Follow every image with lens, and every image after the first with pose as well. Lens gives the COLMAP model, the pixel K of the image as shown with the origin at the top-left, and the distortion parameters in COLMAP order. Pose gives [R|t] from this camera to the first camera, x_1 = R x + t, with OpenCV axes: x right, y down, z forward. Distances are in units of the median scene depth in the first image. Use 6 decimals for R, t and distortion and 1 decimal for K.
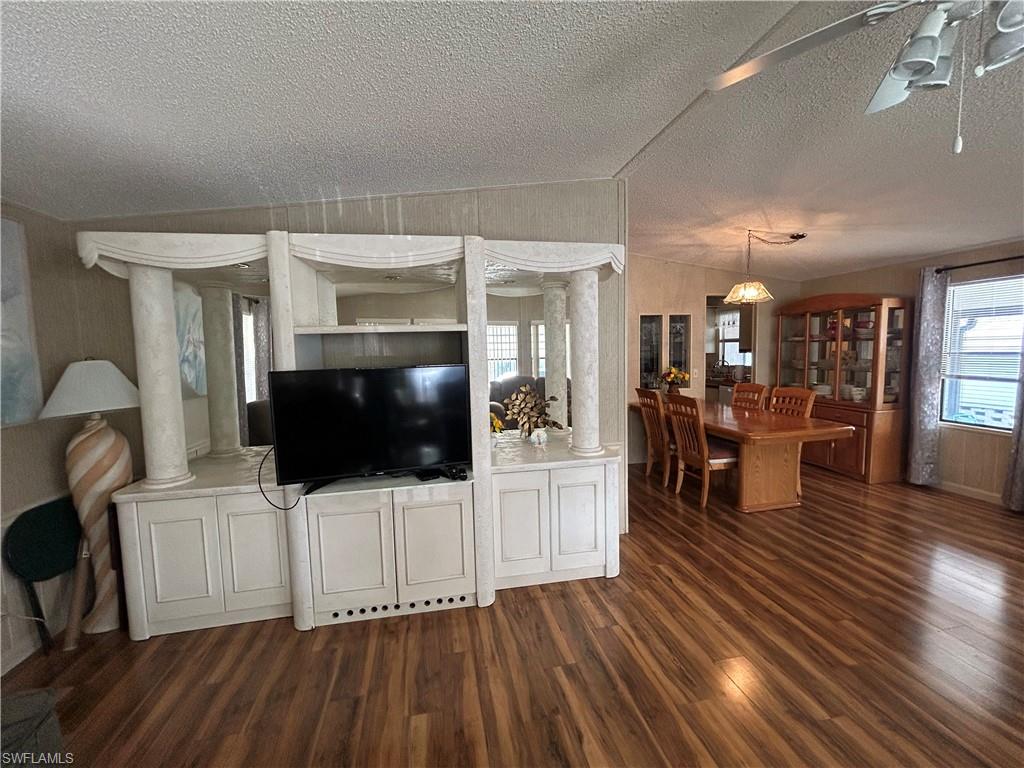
lens RADIAL K [[415.2, 0, 512.0], [0, 415.2, 384.0], [0, 0, 1]] dist [0.000044, 0.000008]
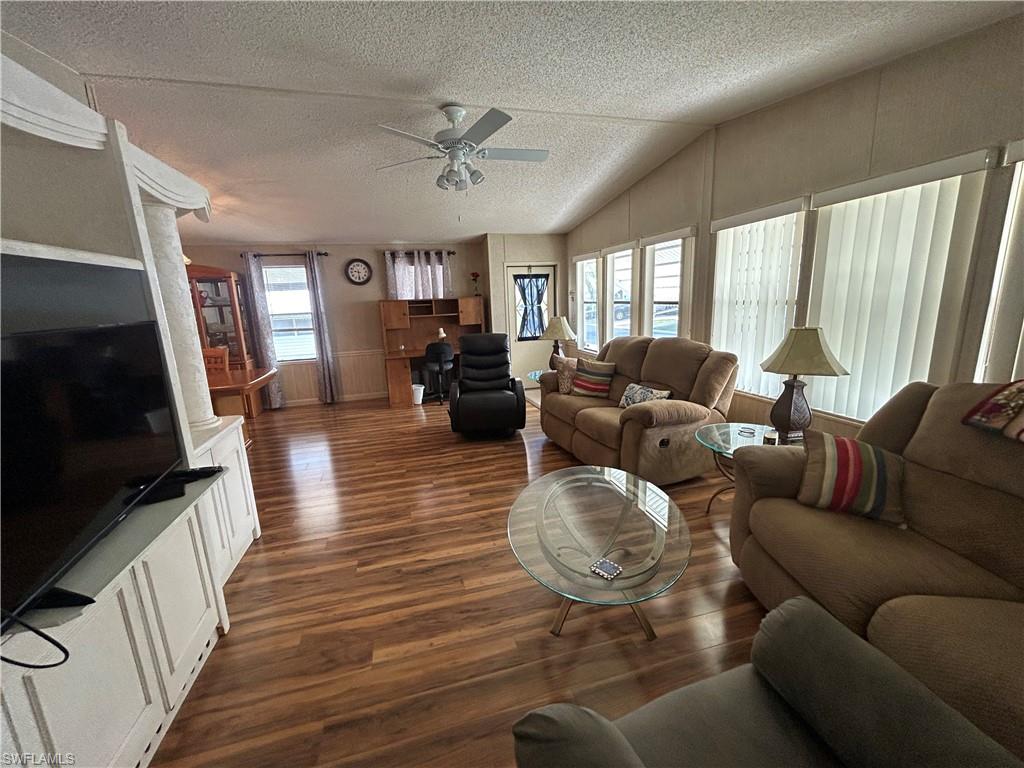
lens RADIAL K [[415.2, 0, 512.0], [0, 415.2, 384.0], [0, 0, 1]] dist [0.000044, 0.000008]
pose [[-0.071010, -0.174935, 0.982016, -0.858795], [0.123796, 0.975344, 0.182698, 0.001269], [-0.989764, 0.134543, -0.047603, 0.472343]]
